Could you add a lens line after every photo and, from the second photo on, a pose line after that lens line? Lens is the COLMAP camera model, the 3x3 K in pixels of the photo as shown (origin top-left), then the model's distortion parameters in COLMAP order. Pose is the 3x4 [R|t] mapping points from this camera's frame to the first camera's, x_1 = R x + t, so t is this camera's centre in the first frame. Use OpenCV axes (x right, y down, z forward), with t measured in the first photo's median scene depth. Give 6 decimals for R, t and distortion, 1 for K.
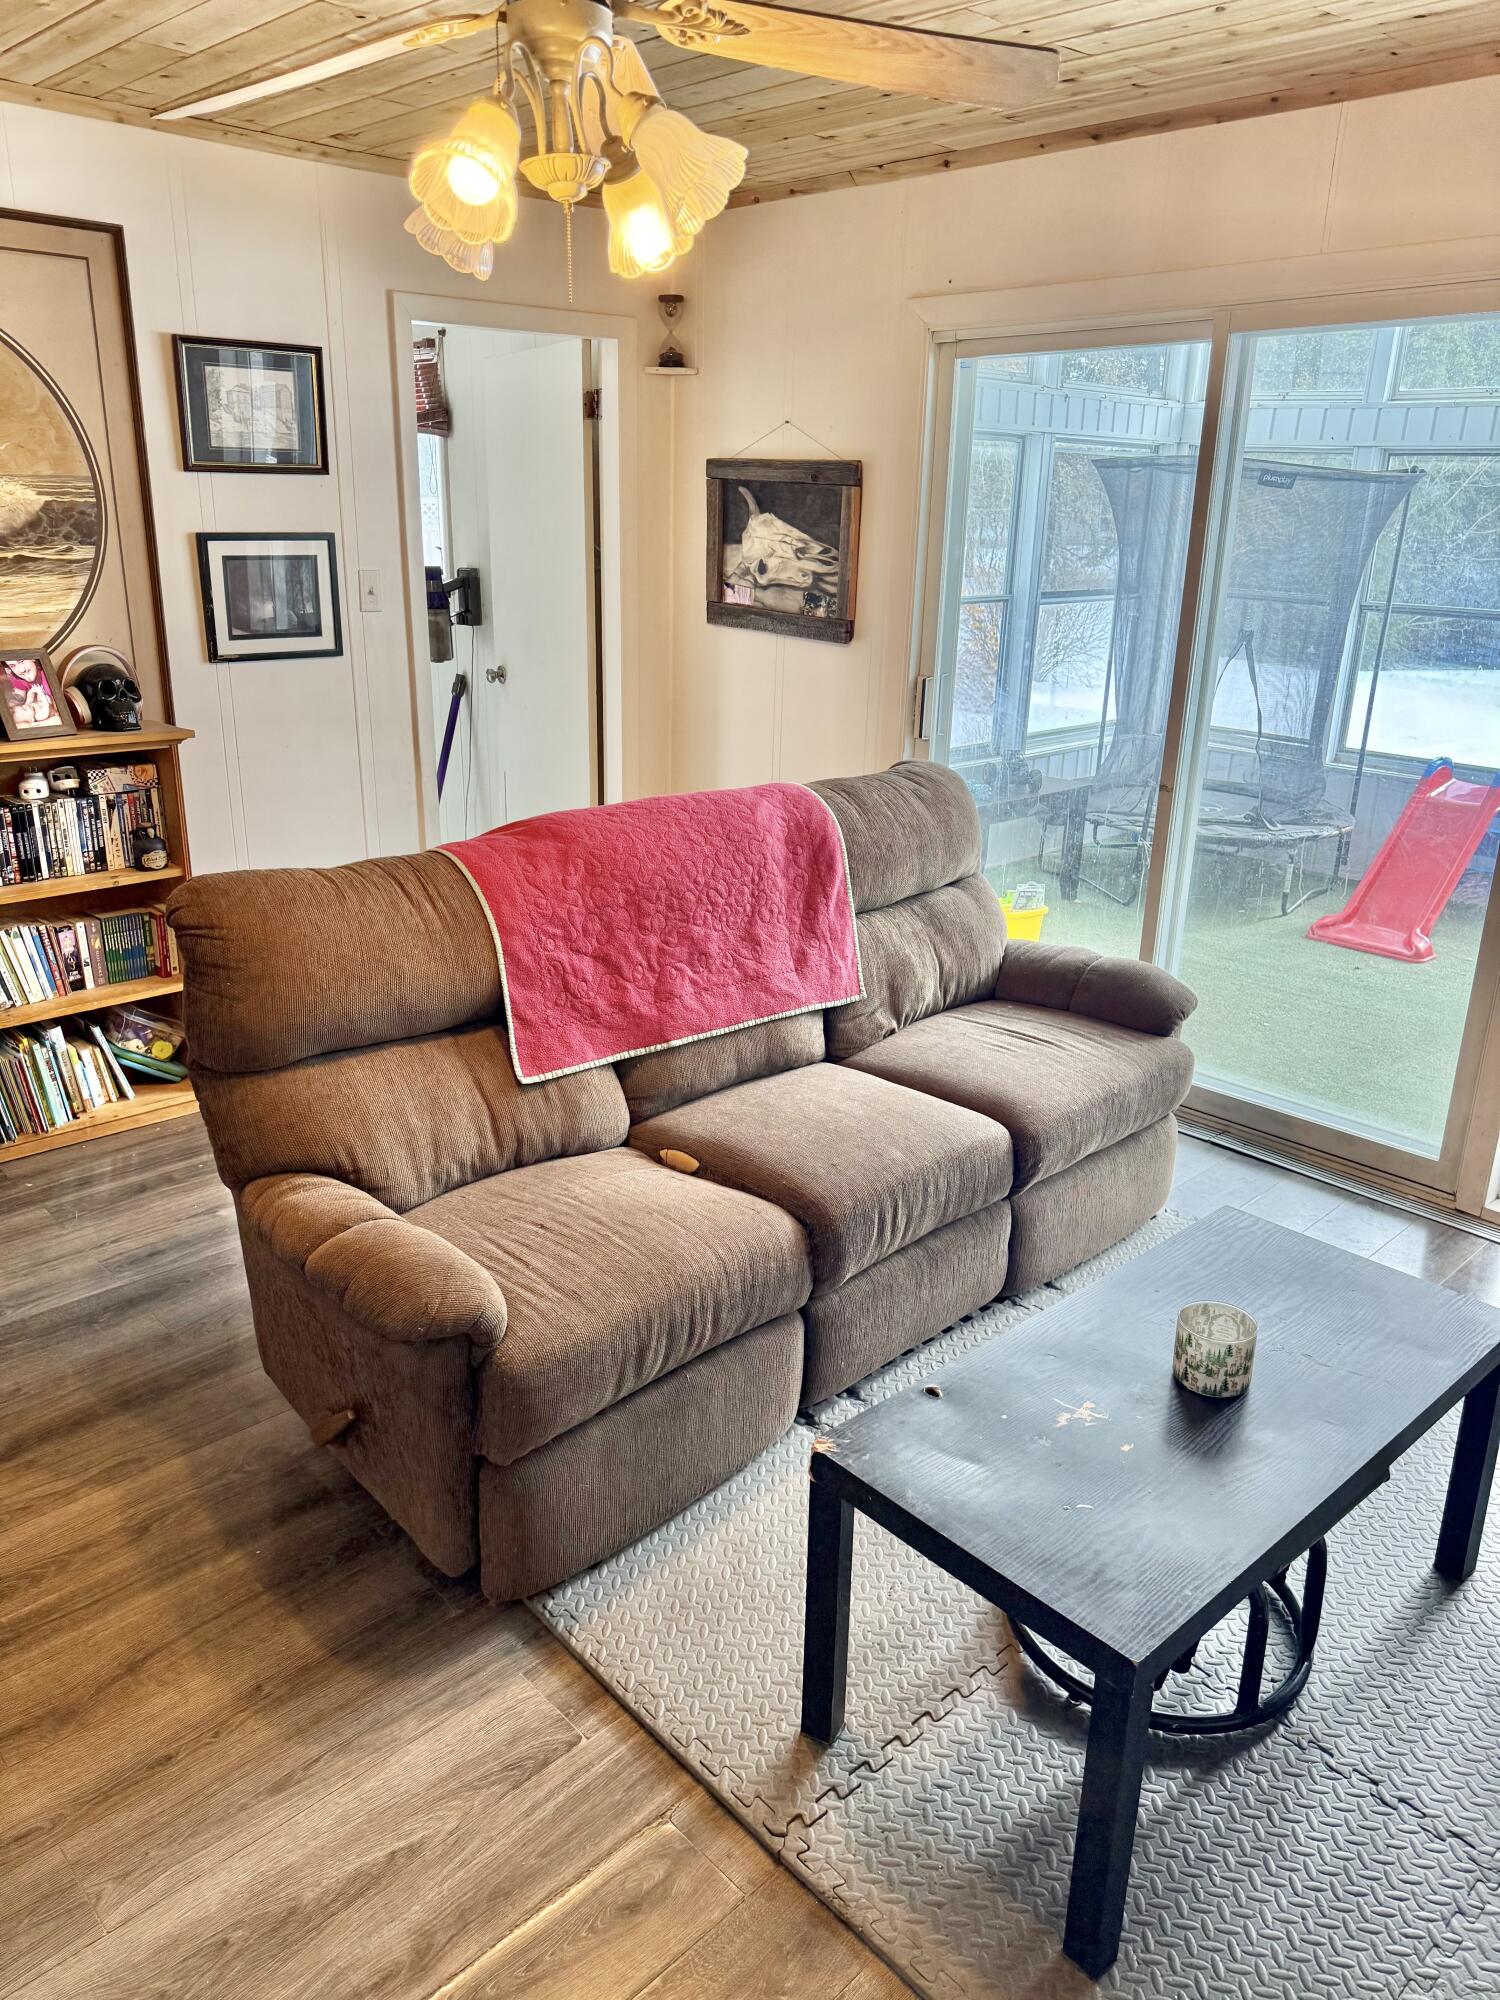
lens RADIAL K [[1411.8, 0, 743.7], [0, 1411.8, 991.8], [0, 0, 1]] dist [0.075859, -0.107295]
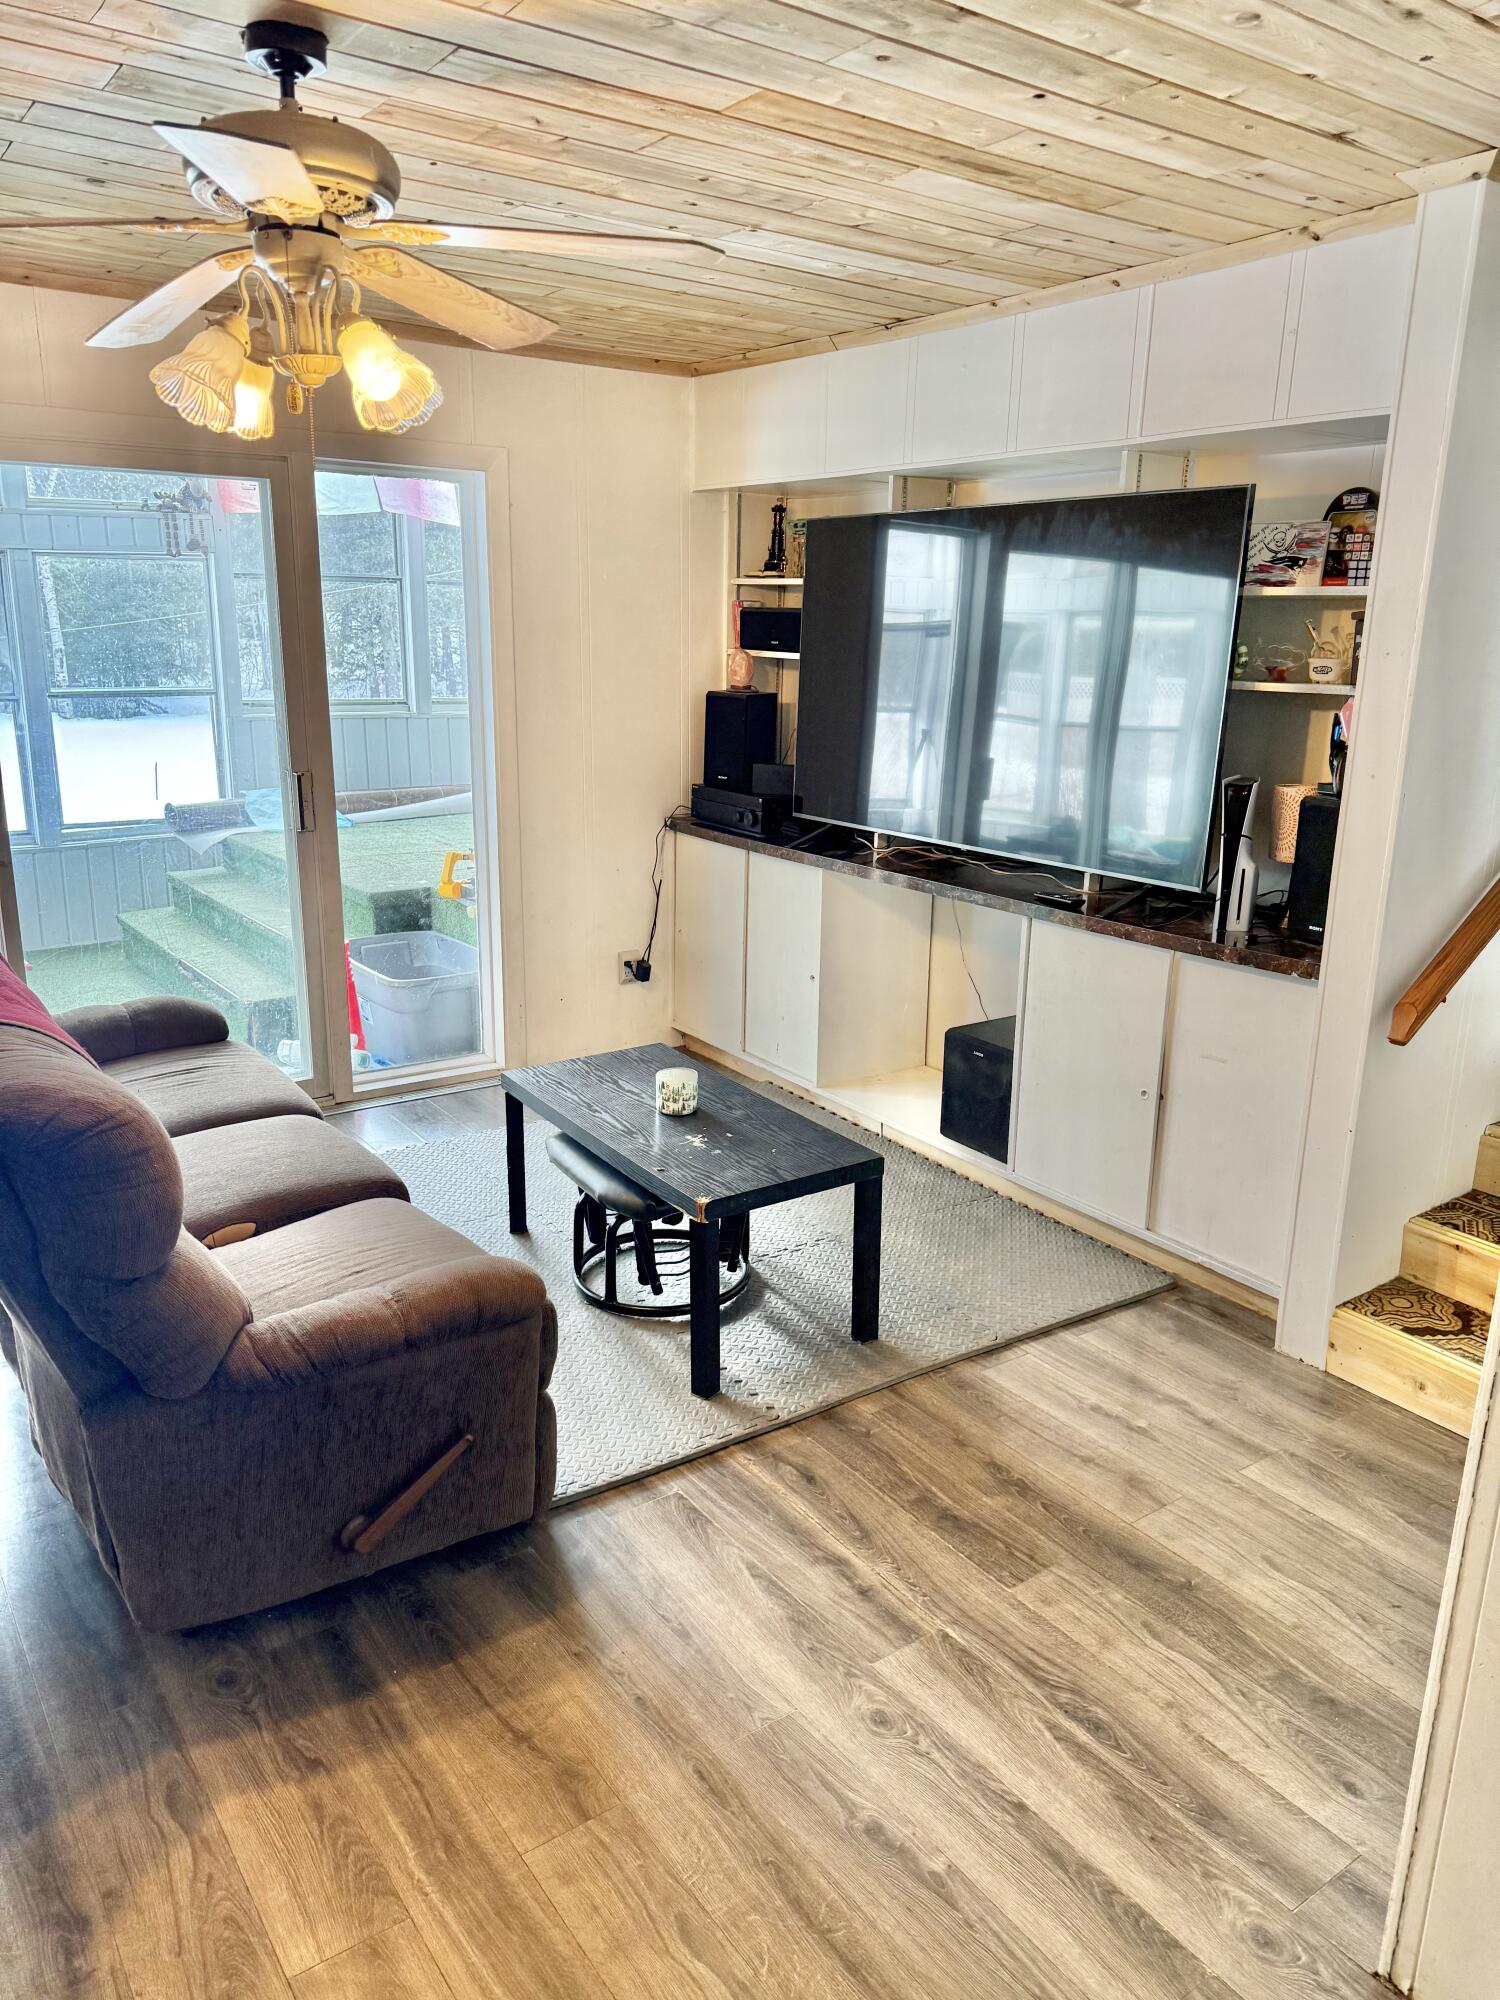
lens RADIAL K [[1411.8, 0, 751.6], [0, 1411.8, 991.6], [0, 0, 1]] dist [0.075859, -0.107295]
pose [[0.140844, -0.263178, 0.954411, -0.917195], [0.302627, 0.929323, 0.211601, -0.149283], [-0.942645, 0.259027, 0.210534, 0.351557]]
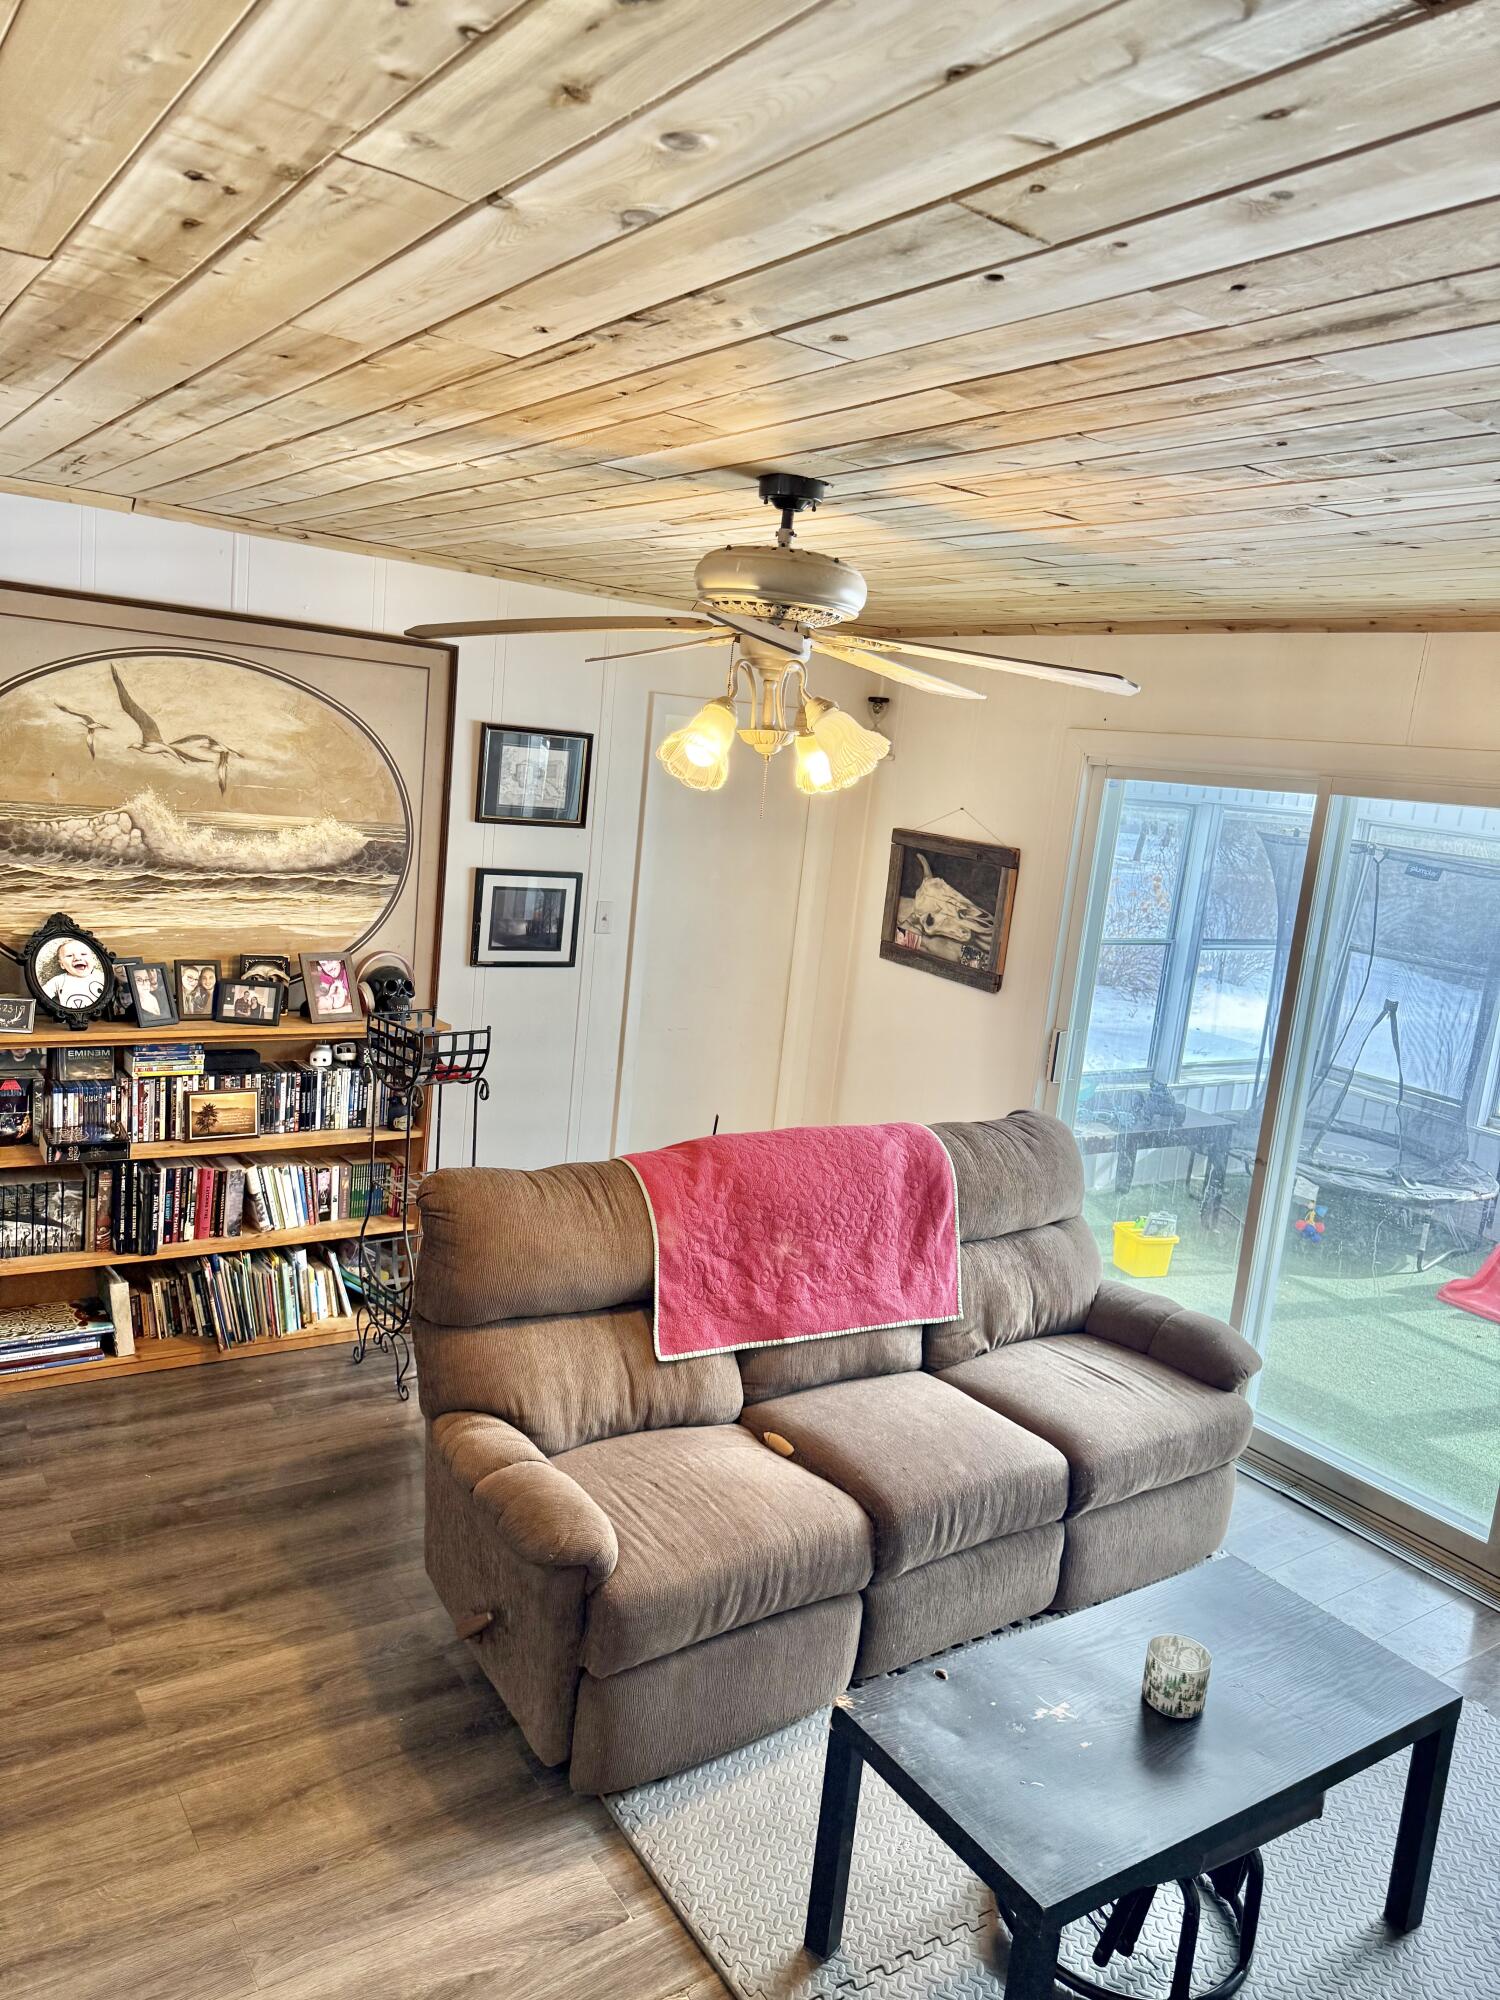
lens RADIAL K [[1411.8, 0, 739.7], [0, 1411.8, 988.7], [0, 0, 1]] dist [0.075859, -0.107295]
pose [[0.984209, 0.103301, -0.143740, 0.053721], [-0.126514, 0.978469, -0.163074, -0.055669], [0.123799, 0.178684, 0.976087, -0.243641]]
